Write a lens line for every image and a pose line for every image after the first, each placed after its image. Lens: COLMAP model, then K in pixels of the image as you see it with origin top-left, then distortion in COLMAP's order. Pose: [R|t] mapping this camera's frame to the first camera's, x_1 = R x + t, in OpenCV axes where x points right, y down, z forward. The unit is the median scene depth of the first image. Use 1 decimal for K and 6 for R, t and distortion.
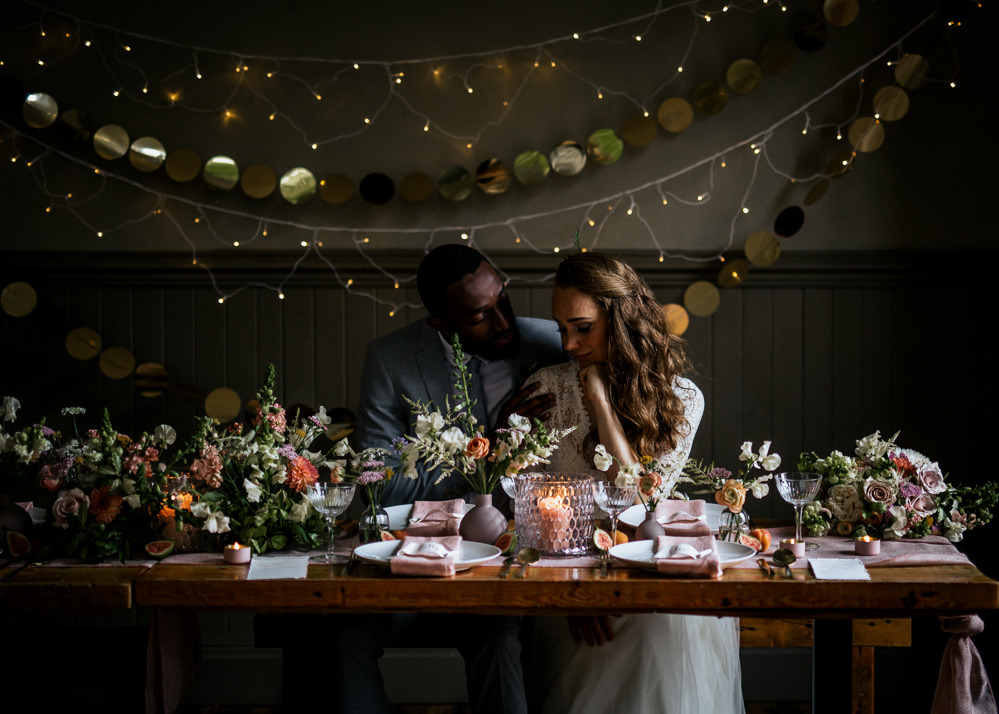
lens RADIAL K [[1827.5, 0, 563.9], [0, 1827.5, 276.2], [0, 0, 1]] dist [-0.007529, 0.080588]
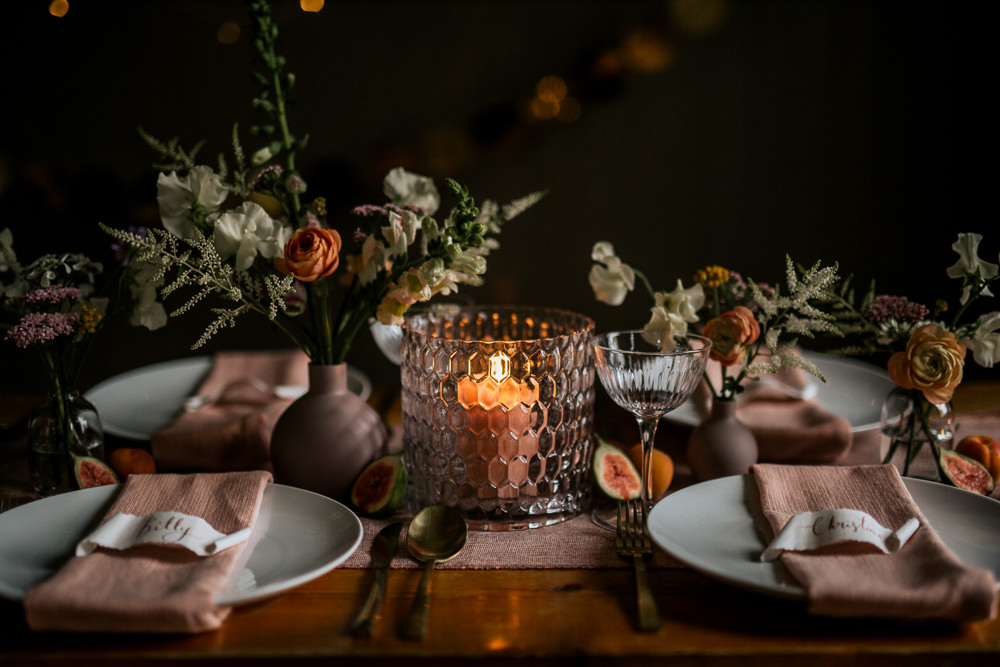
lens RADIAL K [[1522.5, 0, 498.6], [0, 1522.5, 344.5], [0, 0, 1]] dist [-0.005464, -0.014325]
pose [[0.999811, -0.009440, 0.016976, -0.010609], [0.006346, 0.984751, 0.173855, 0.054649], [-0.018358, -0.173714, 0.984625, 0.653264]]
